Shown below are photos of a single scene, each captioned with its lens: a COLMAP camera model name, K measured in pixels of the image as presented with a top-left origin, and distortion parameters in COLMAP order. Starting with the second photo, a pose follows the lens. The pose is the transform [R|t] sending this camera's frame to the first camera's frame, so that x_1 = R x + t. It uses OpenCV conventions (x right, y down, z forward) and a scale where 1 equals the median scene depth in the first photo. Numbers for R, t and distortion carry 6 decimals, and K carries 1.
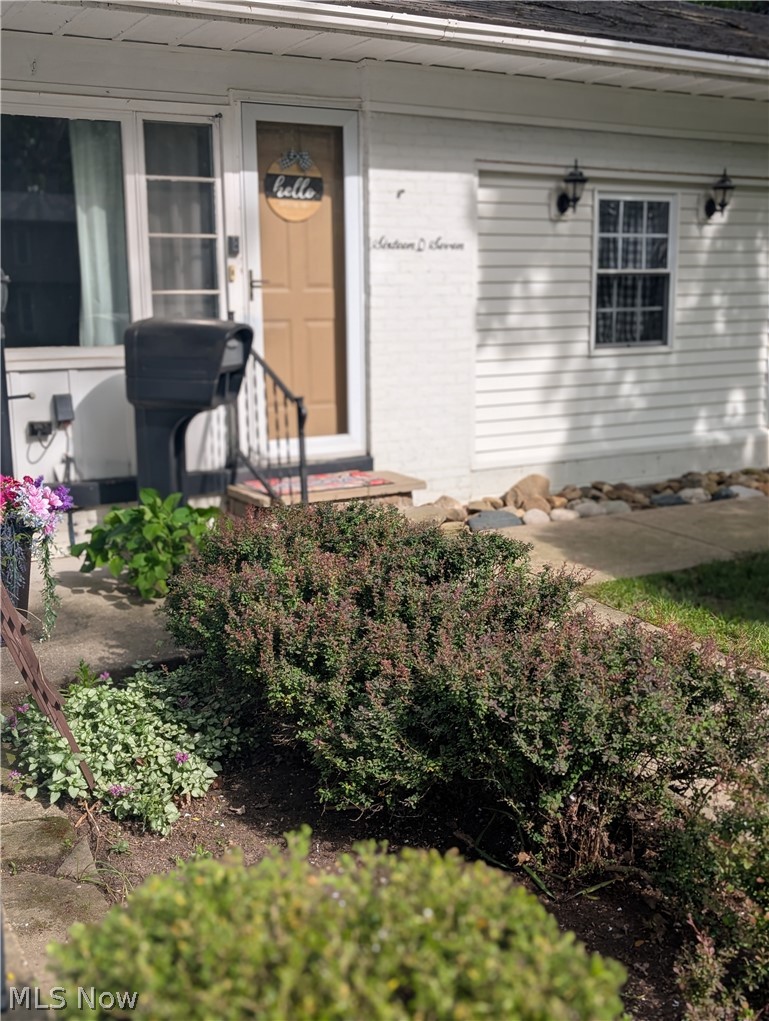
lens RADIAL K [[1140.3, 0, 382.1], [0, 1140.3, 518.2], [0, 0, 1]] dist [0.019142, 0.000000]
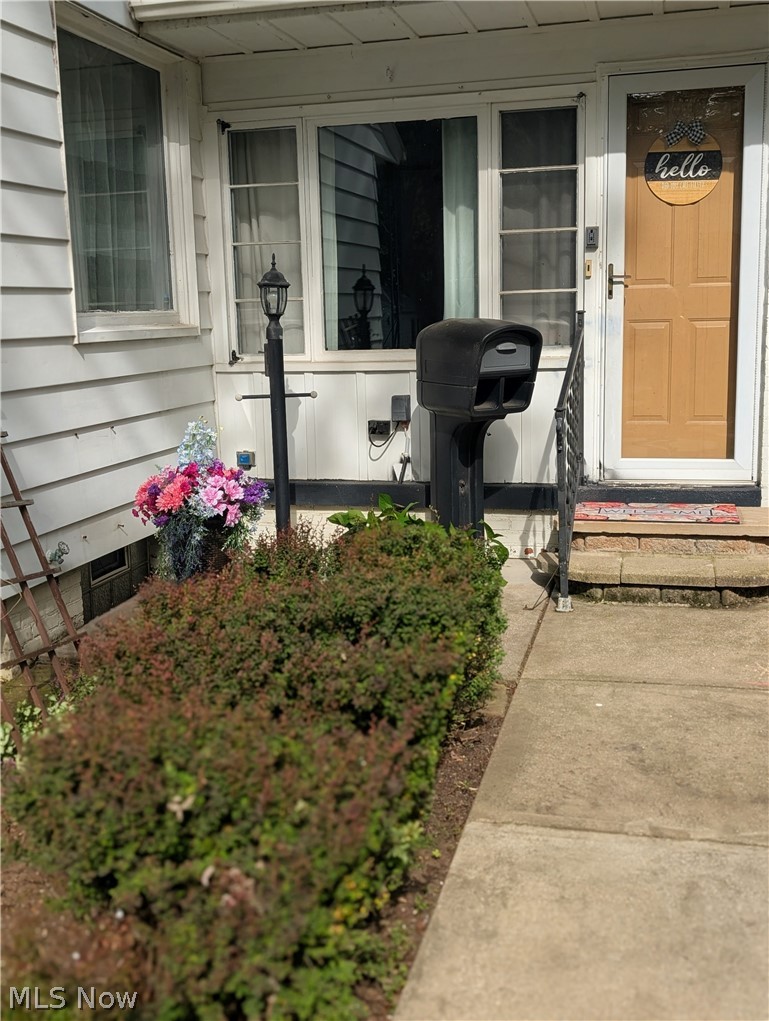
lens RADIAL K [[1140.3, 0, 381.6], [0, 1140.3, 502.5], [0, 0, 1]] dist [0.019142, 0.000000]
pose [[0.734098, 0.108065, -0.670390, 0.357306], [-0.111399, 0.993045, 0.038091, -0.046003], [0.669844, 0.046718, 0.741031, 0.224581]]
